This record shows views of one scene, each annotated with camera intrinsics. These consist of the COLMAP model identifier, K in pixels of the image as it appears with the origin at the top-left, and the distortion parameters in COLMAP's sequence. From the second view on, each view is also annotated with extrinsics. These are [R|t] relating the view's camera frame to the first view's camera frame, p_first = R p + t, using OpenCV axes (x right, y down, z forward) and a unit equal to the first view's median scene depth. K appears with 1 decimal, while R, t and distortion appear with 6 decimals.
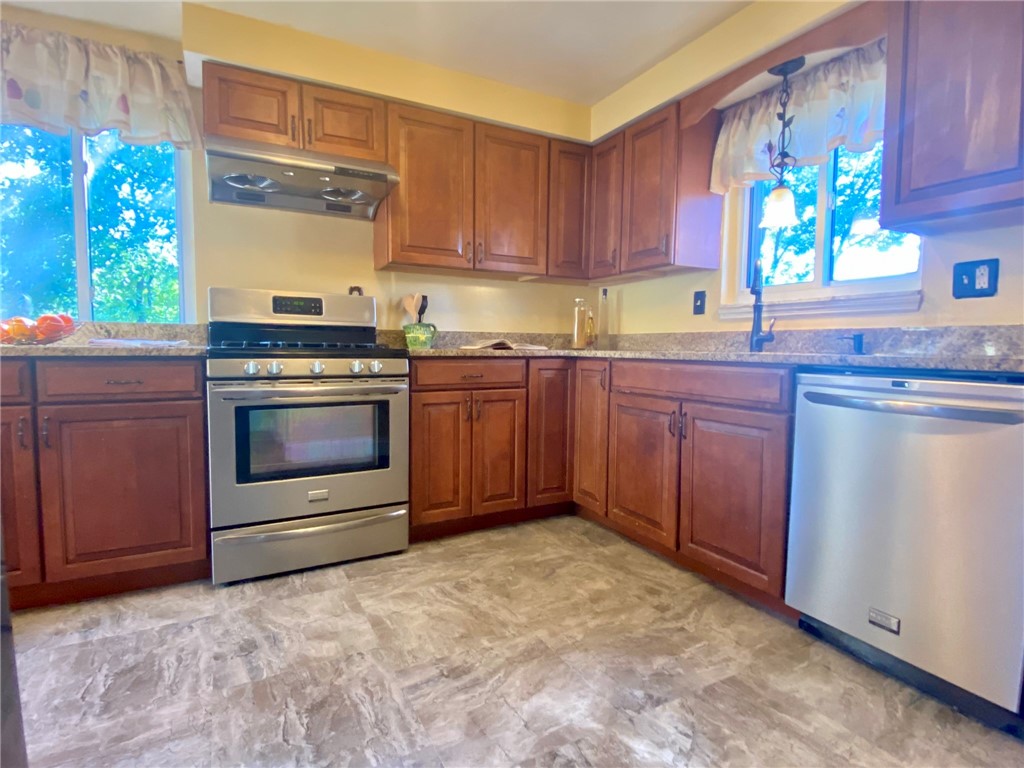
lens RADIAL K [[532.9, 0, 509.3], [0, 532.9, 381.2], [0, 0, 1]] dist [0.058852, -0.050884]
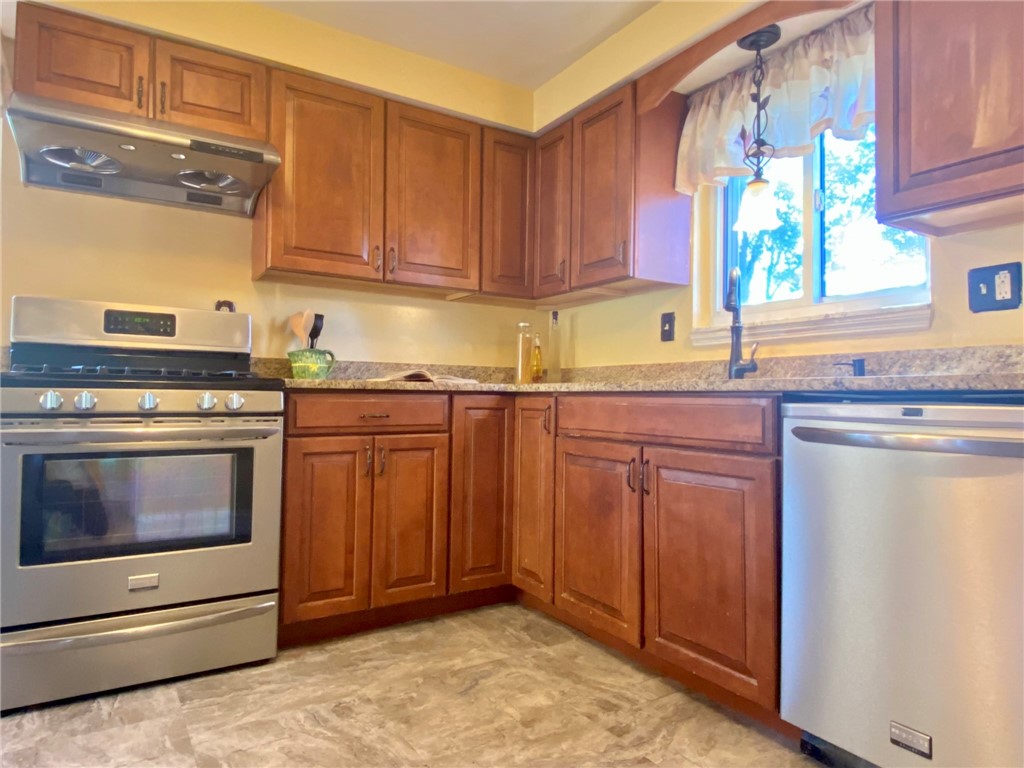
lens RADIAL K [[645.8, 0, 507.8], [0, 645.8, 381.9], [0, 0, 1]] dist [0.075661, -0.078896]
pose [[0.997444, 0.003677, 0.071355, 0.058645], [0.002820, 0.995870, -0.090744, 0.028763], [-0.071394, 0.090714, 0.993315, 0.078558]]
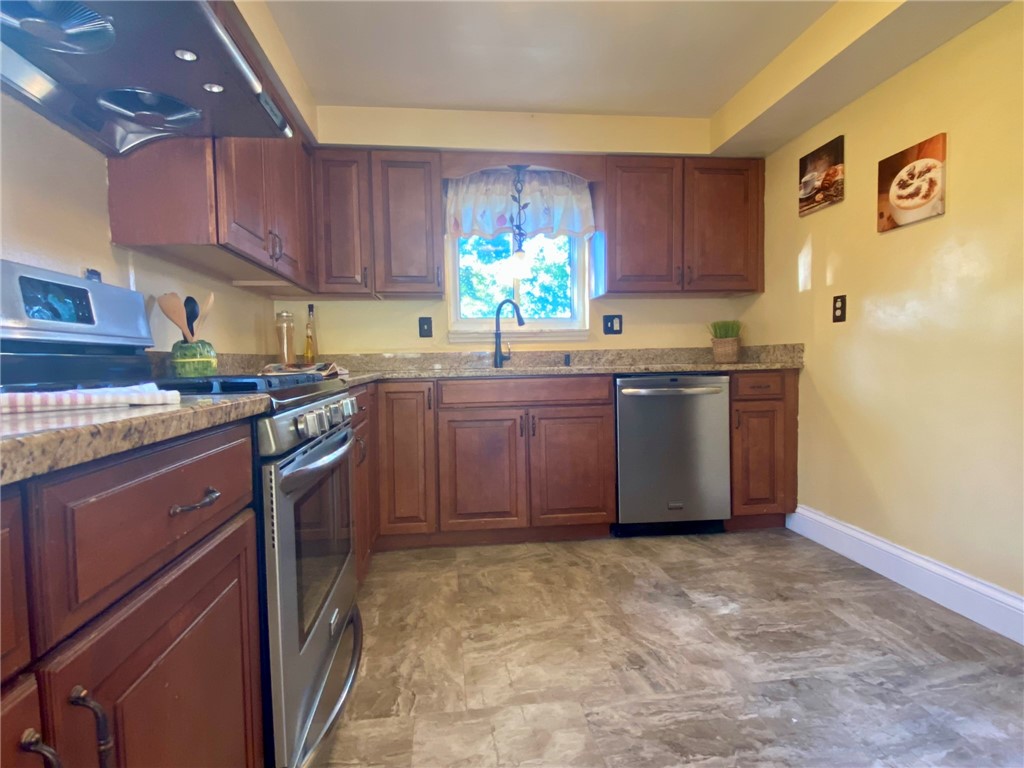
lens RADIAL K [[532.9, 0, 509.3], [0, 532.9, 381.2], [0, 0, 1]] dist [0.058852, -0.050884]
pose [[0.351095, -0.056576, 0.934629, -0.812639], [0.085144, 0.995967, 0.028305, -0.060450], [-0.932461, 0.069641, 0.354496, 0.550069]]
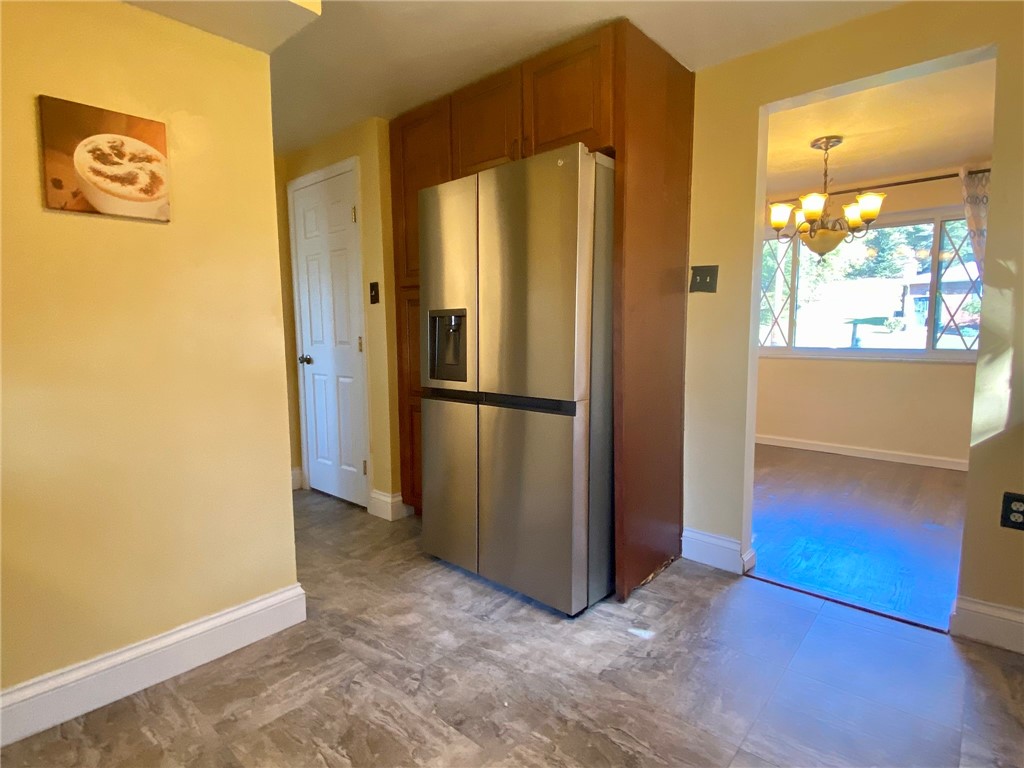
lens RADIAL K [[533.8, 0, 512.0], [0, 533.8, 384.0], [0, 0, 1]] dist [-0.001229, -0.013979]
pose [[-0.936386, 0.041732, -0.348483, 0.105413], [-0.019729, 0.985077, 0.170980, -0.162227], [0.350418, 0.166978, -0.921589, 1.059582]]
